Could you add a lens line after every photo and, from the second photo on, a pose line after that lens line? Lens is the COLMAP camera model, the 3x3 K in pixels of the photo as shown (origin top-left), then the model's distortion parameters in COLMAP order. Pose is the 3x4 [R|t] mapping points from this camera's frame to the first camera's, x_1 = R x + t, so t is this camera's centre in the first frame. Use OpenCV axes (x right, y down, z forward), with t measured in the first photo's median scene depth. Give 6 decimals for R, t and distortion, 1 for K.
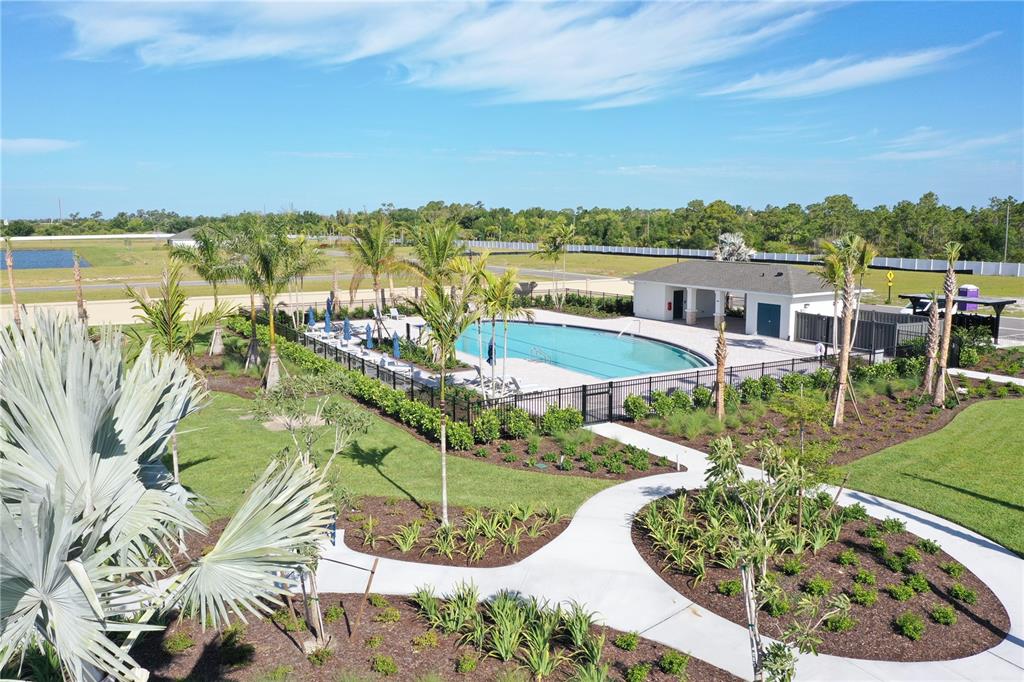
lens RADIAL K [[805.3, 0, 516.6], [0, 805.3, 329.1], [0, 0, 1]] dist [-0.000437, 0.004454]
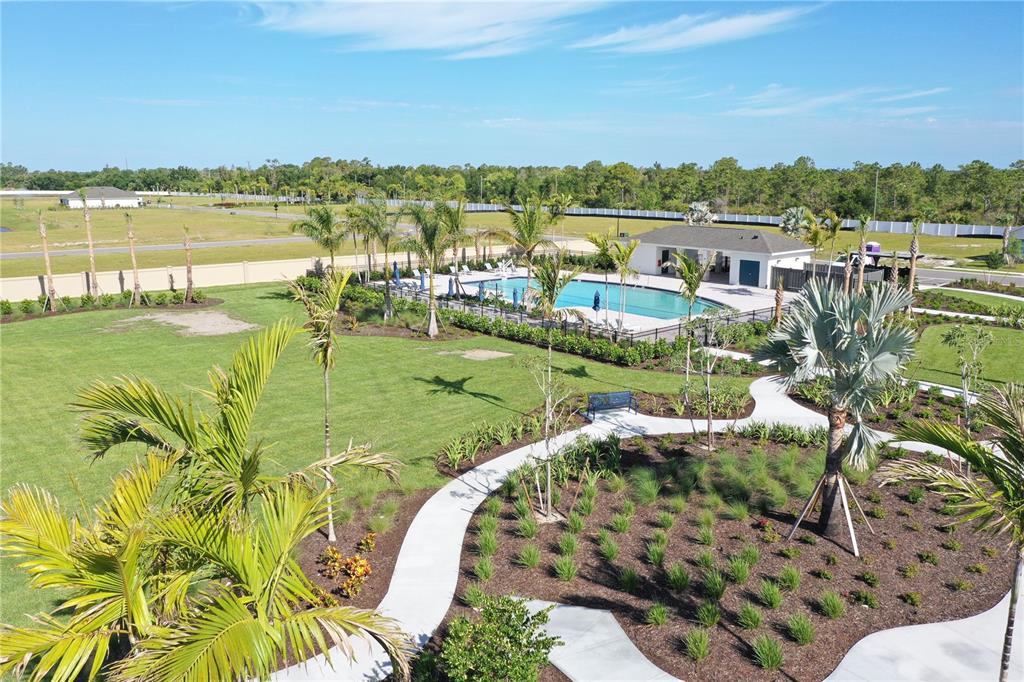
lens RADIAL K [[779.6, 0, 528.8], [0, 779.6, 371.2], [0, 0, 1]] dist [0.003144, 0.004065]
pose [[0.986467, -0.037983, 0.159499, -0.190696], [0.020076, 0.993459, 0.112412, -0.002241], [-0.162726, -0.107689, 0.980777, -0.147813]]
